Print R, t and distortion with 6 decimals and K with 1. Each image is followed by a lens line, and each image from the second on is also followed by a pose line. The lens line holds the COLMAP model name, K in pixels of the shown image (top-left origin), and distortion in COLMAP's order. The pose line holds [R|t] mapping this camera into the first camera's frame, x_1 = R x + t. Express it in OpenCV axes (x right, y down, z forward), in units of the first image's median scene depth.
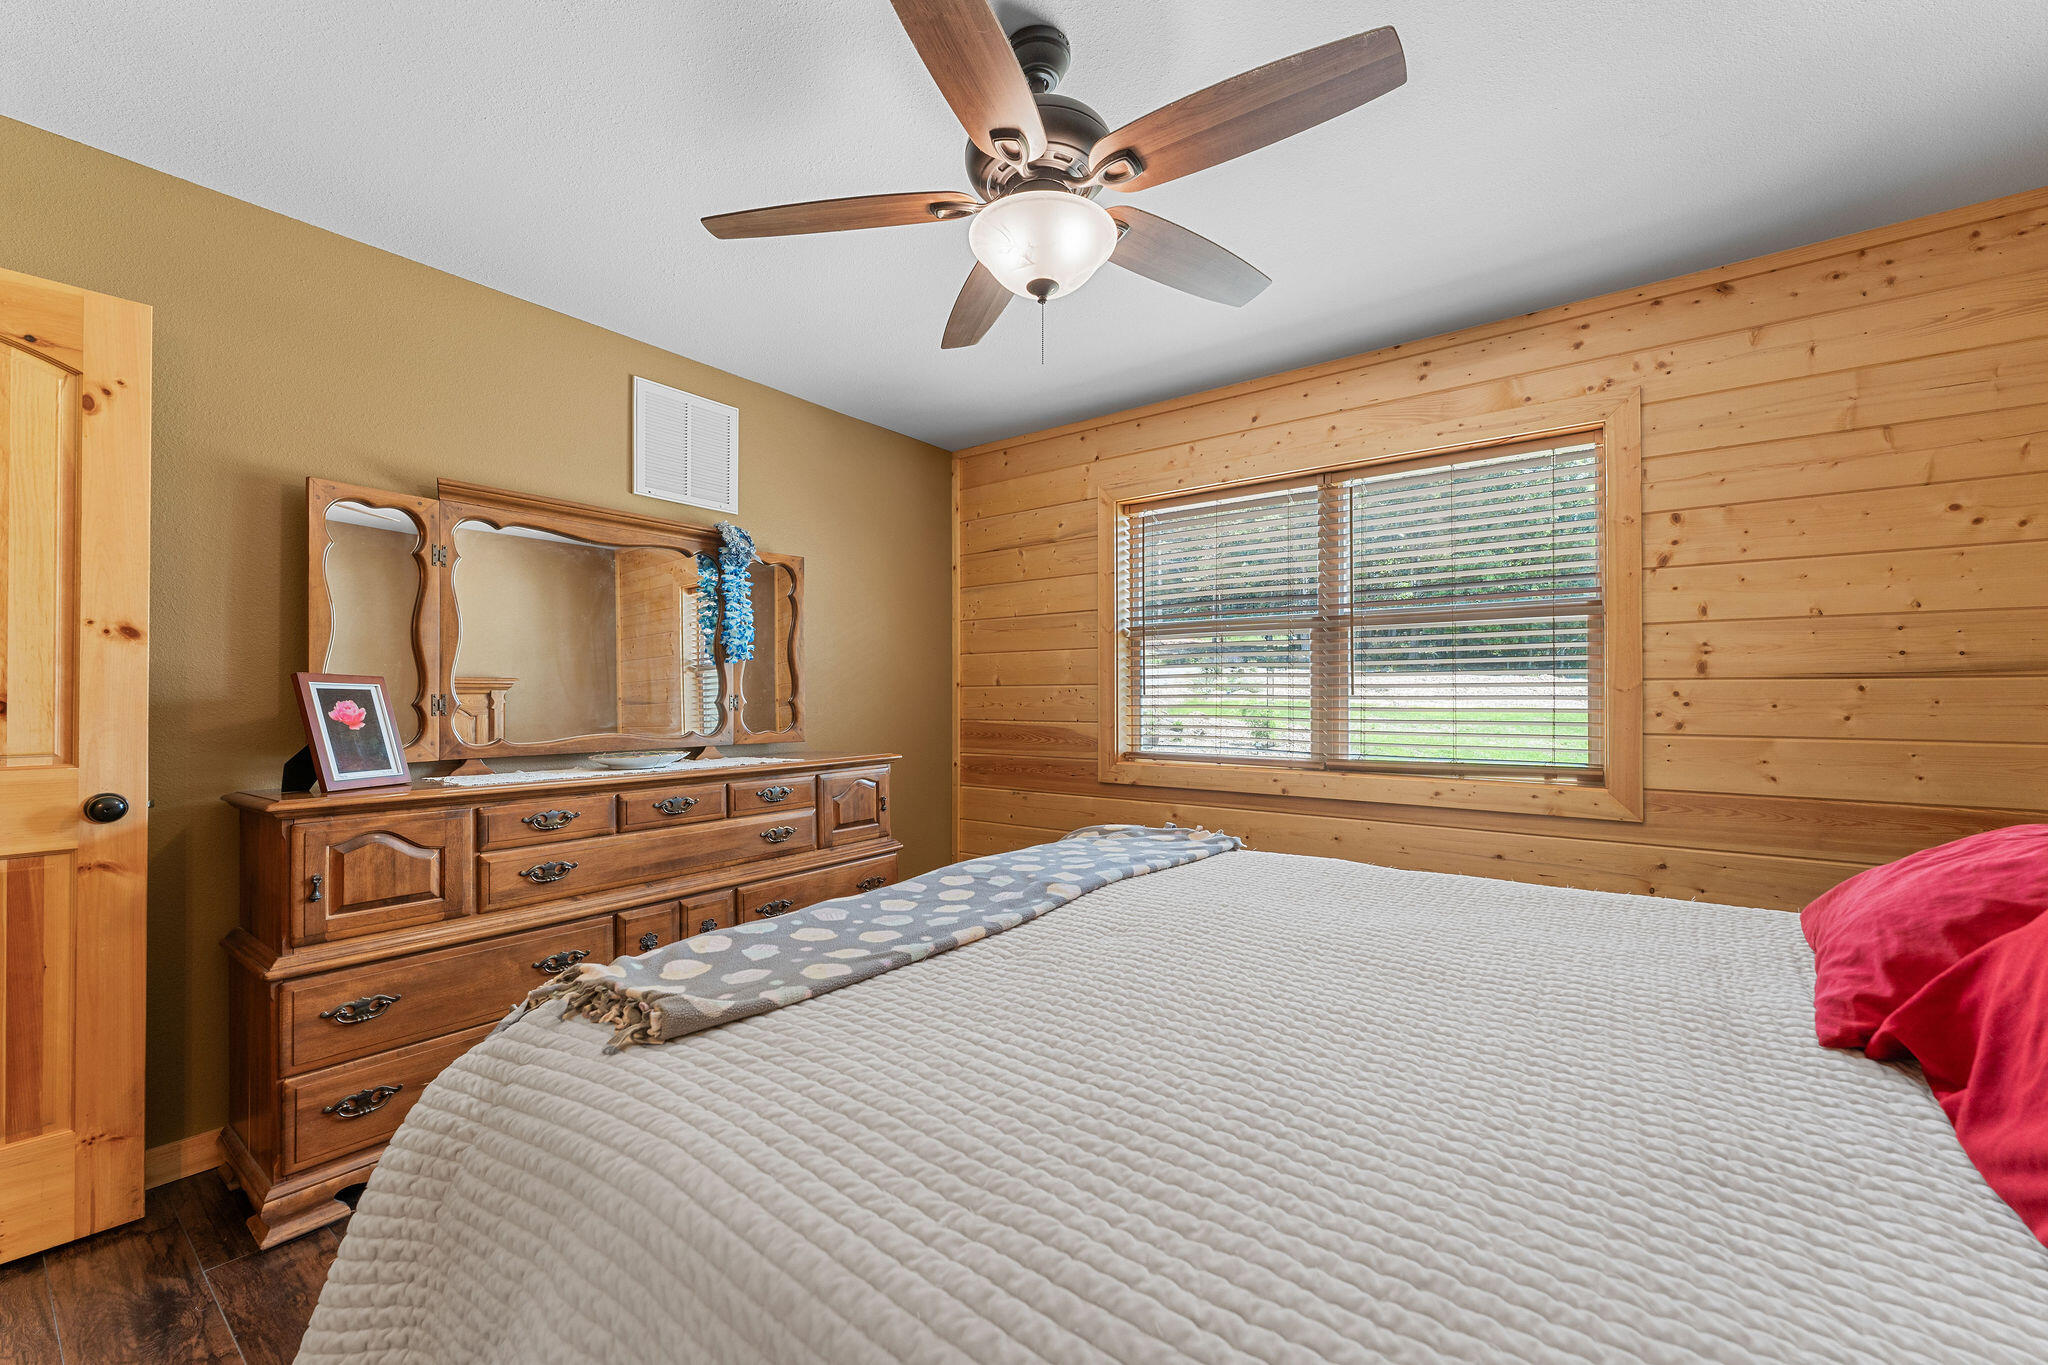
lens RADIAL K [[812.9, 0, 1016.8], [0, 812.9, 687.7], [0, 0, 1]] dist [-0.000120, -0.000066]
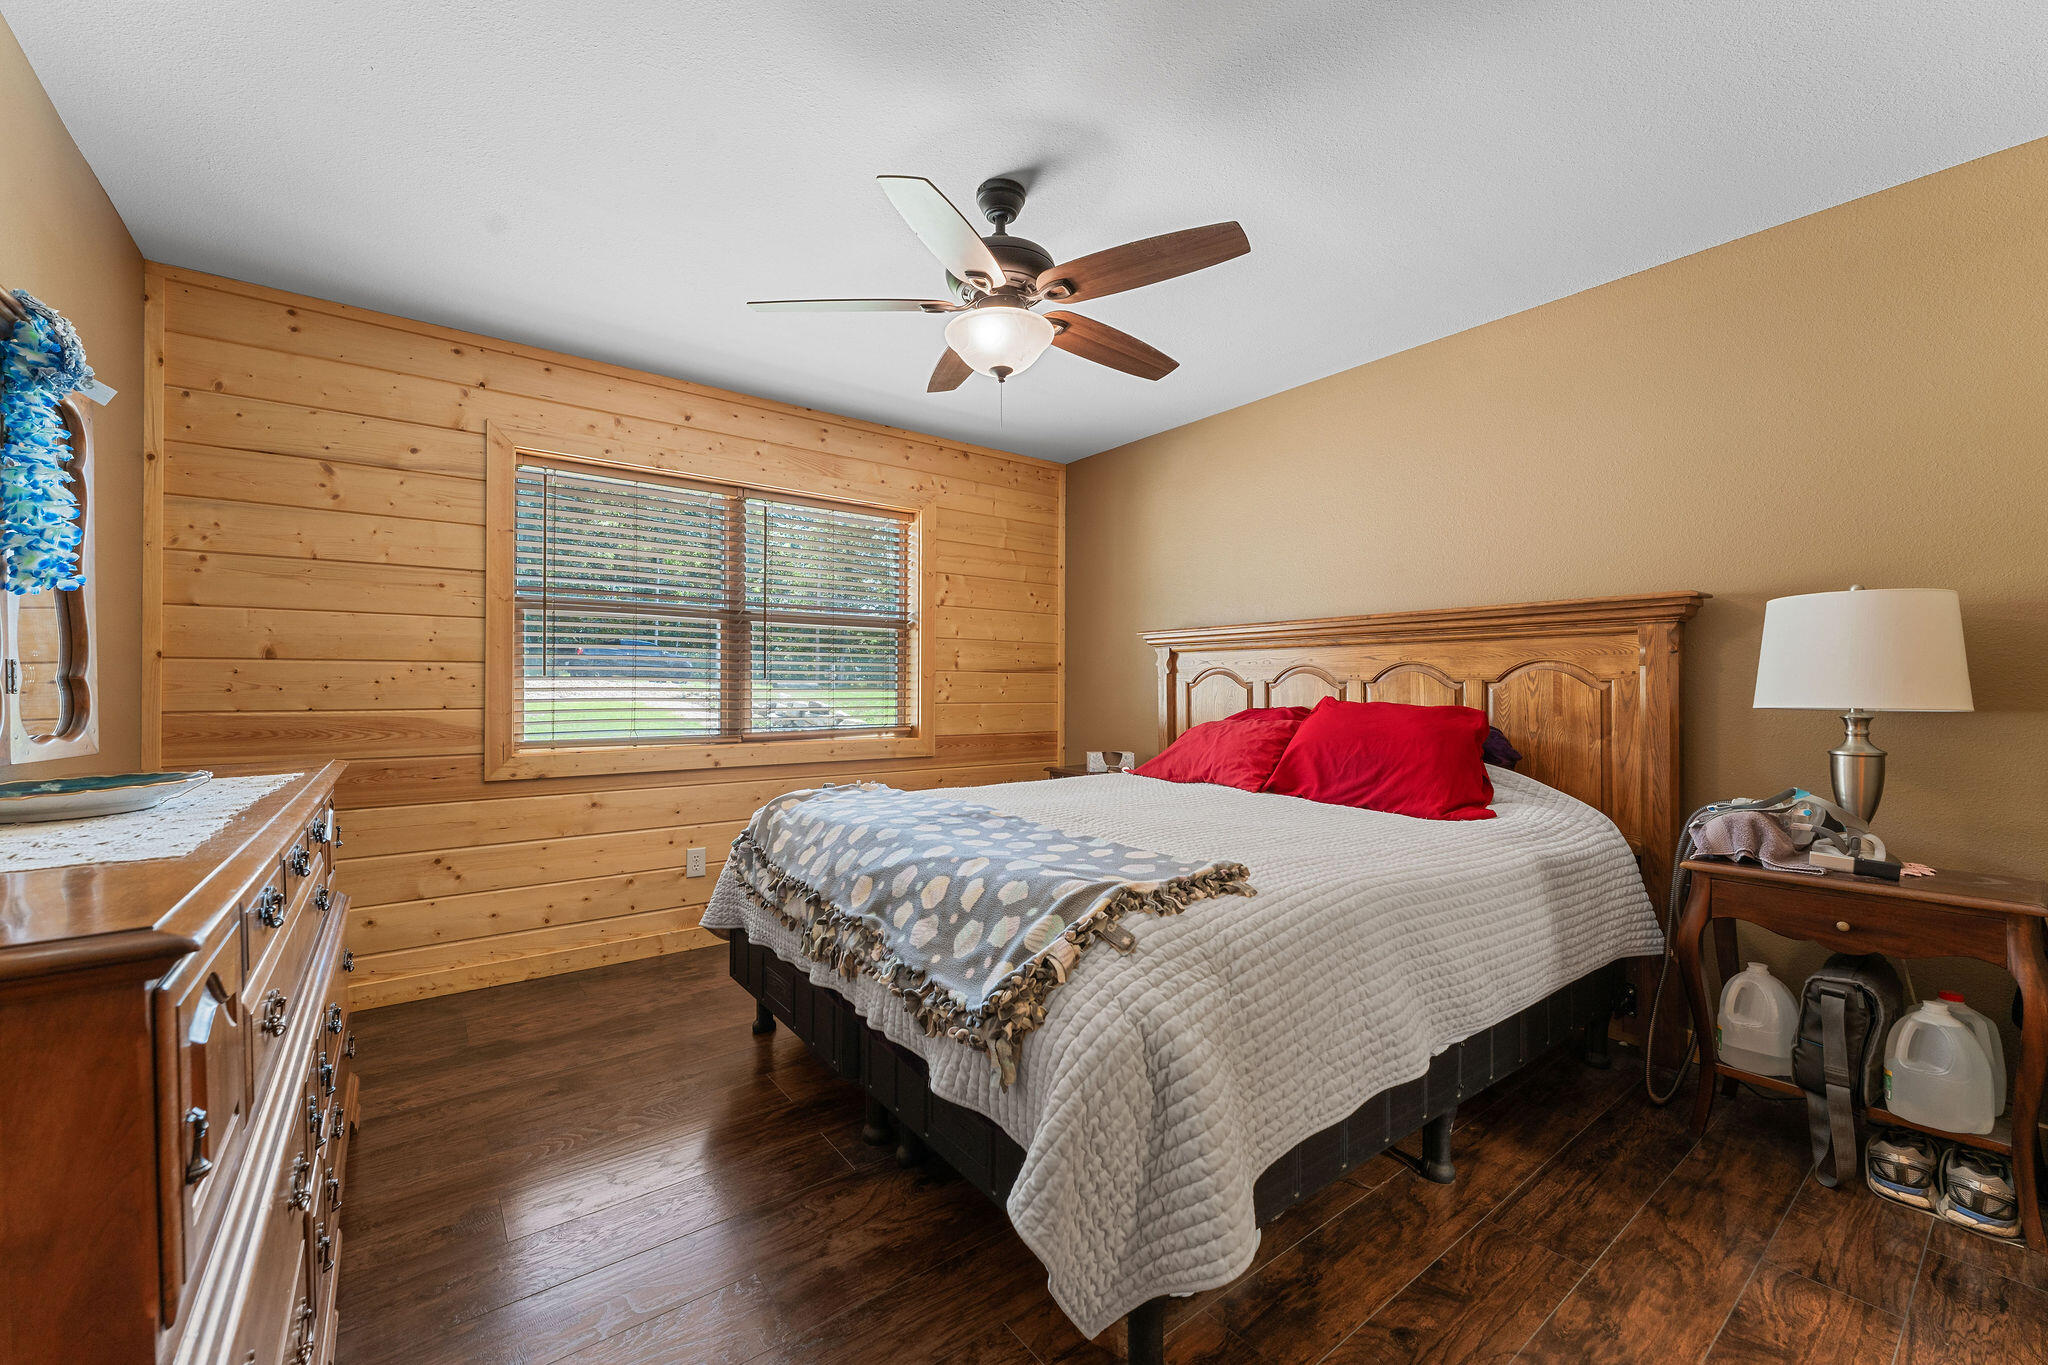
lens RADIAL K [[812.9, 0, 1016.8], [0, 812.9, 687.7], [0, 0, 1]] dist [-0.000120, -0.000066]
pose [[0.270197, 0.004185, 0.962796, -0.788205], [-0.011323, 0.999935, -0.001169, 0.024616], [-0.962739, -0.010586, 0.270227, 0.374240]]
